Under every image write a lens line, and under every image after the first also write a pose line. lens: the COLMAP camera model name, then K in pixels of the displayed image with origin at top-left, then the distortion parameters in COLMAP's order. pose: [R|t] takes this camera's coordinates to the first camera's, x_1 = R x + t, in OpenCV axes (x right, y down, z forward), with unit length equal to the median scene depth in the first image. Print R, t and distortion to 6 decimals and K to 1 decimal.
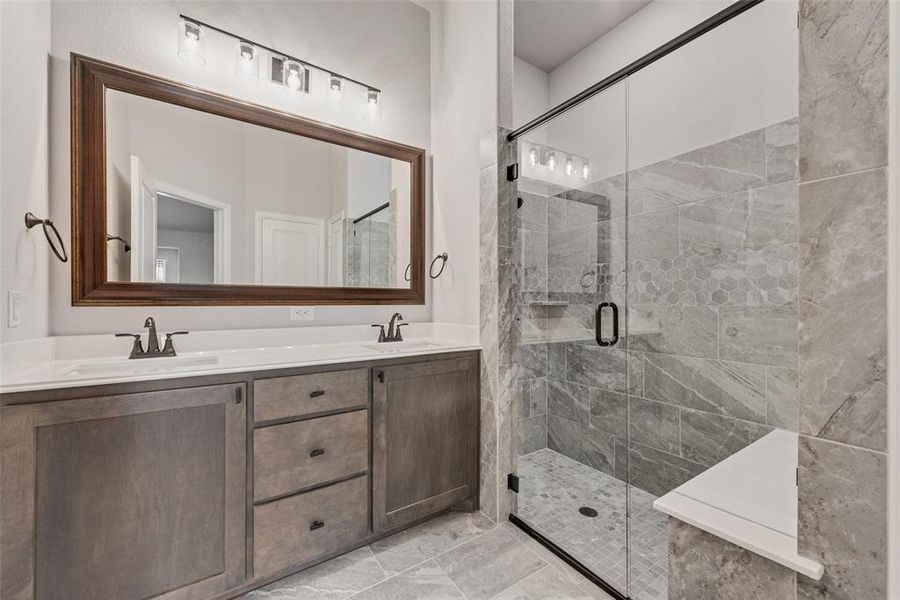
lens RADIAL K [[351.4, 0, 447.3], [0, 351.4, 300.9], [0, 0, 1]] dist [0.008361, -0.000072]
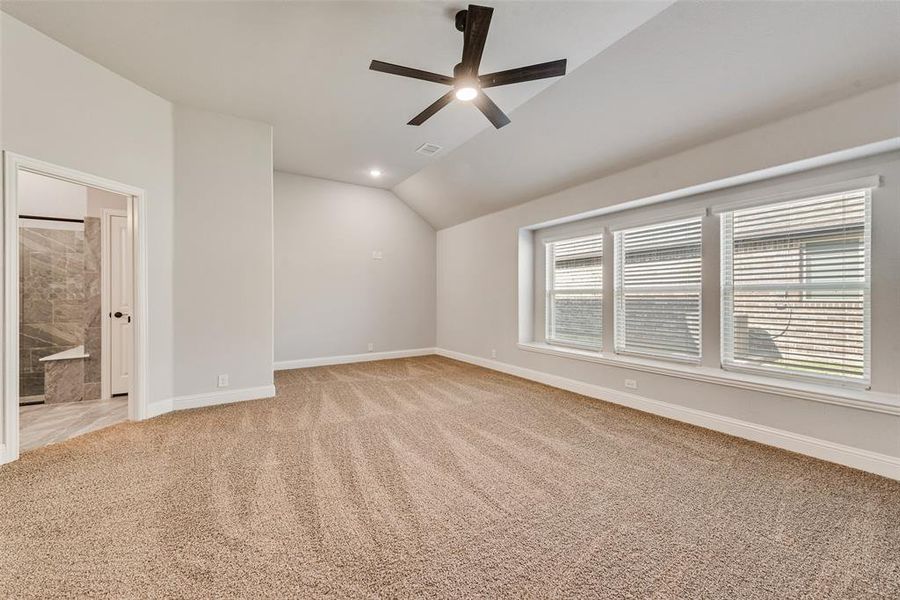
lens RADIAL K [[351.4, 0, 447.3], [0, 351.4, 300.9], [0, 0, 1]] dist [0.008361, -0.000072]
pose [[0.022109, -0.010873, 0.999696, -1.578344], [-0.004227, 0.999931, 0.010969, -0.015951], [-0.999747, -0.004468, 0.022061, -1.718116]]
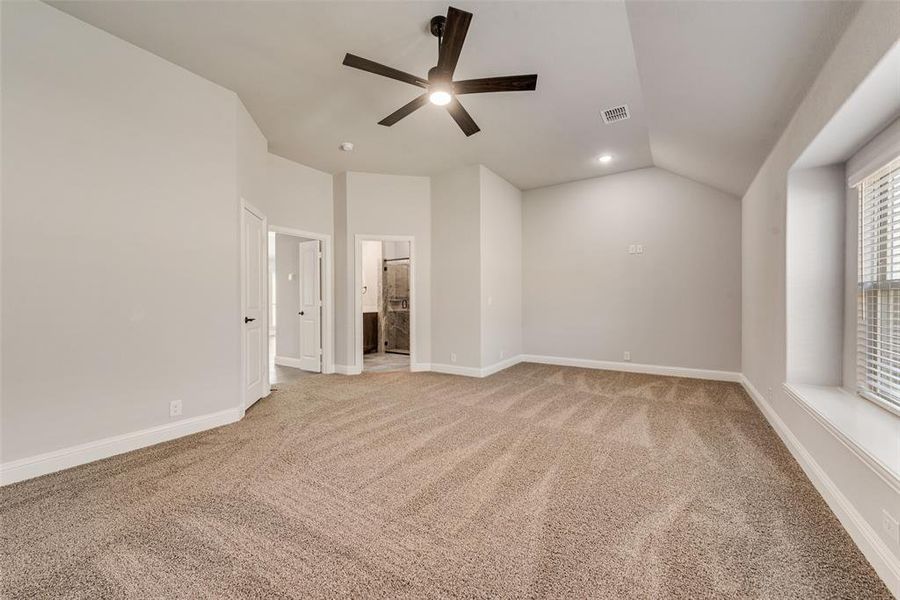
lens RADIAL K [[351.4, 0, 447.3], [0, 351.4, 300.9], [0, 0, 1]] dist [0.008361, -0.000072]
pose [[0.918174, -0.004495, 0.396152, -0.764741], [0.002083, 0.999977, 0.006518, -0.012997], [-0.396172, -0.005160, 0.918162, -2.984312]]
